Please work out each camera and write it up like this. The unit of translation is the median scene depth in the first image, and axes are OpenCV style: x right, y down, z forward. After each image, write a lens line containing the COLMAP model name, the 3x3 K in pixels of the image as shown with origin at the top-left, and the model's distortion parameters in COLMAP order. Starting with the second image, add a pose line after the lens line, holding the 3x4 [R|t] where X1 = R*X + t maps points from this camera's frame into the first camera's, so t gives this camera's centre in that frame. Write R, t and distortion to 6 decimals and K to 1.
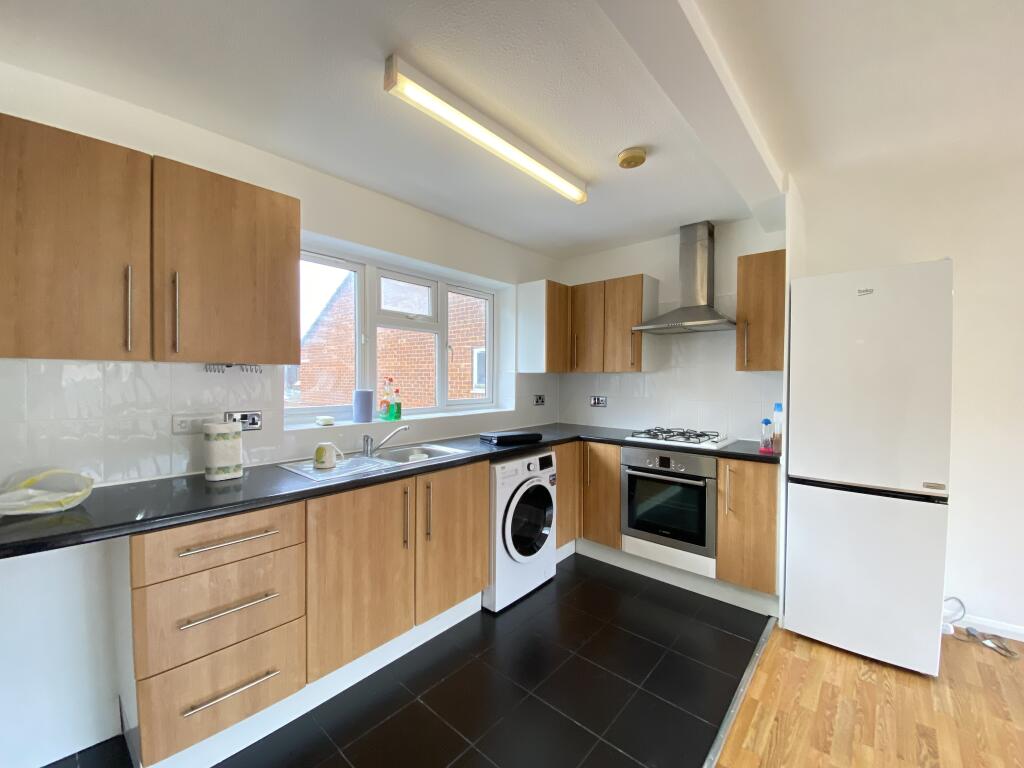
lens RADIAL K [[415.9, 0, 512.0], [0, 415.9, 384.0], [0, 0, 1]] dist [0.011278, -0.016355]
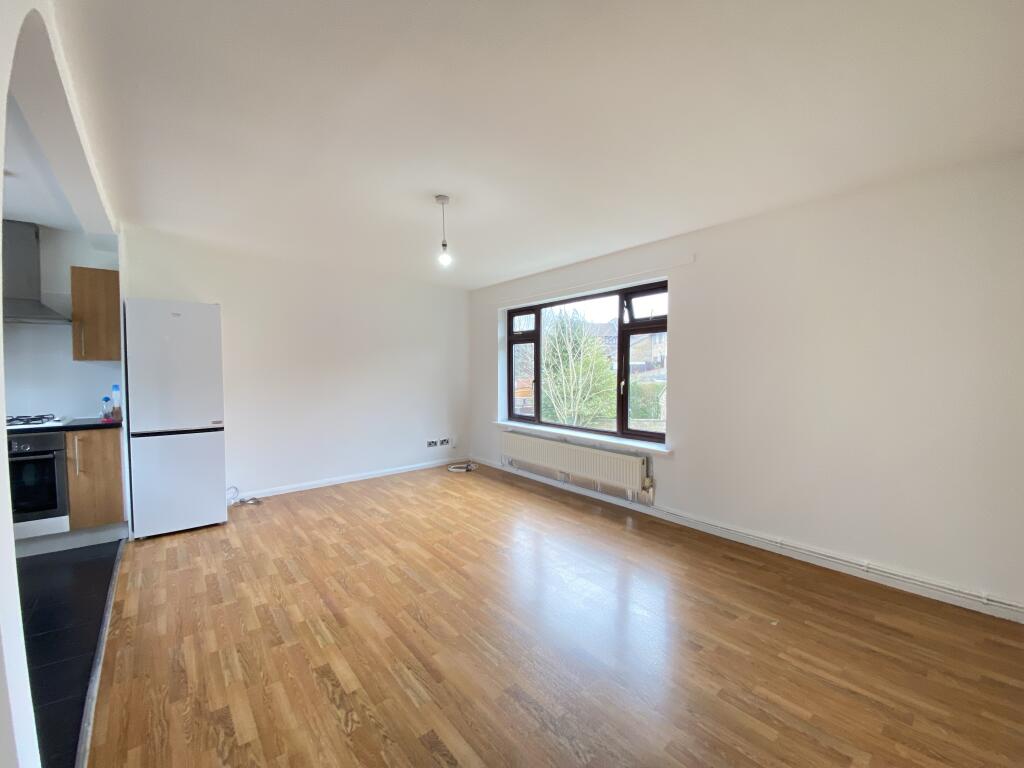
lens RADIAL K [[415.9, 0, 512.0], [0, 415.9, 384.0], [0, 0, 1]] dist [0.011278, -0.016355]
pose [[0.157921, -0.045544, 0.986401, -0.514759], [0.015221, 0.998929, 0.043685, 0.005153], [-0.987334, 0.008115, 0.158445, -0.513627]]
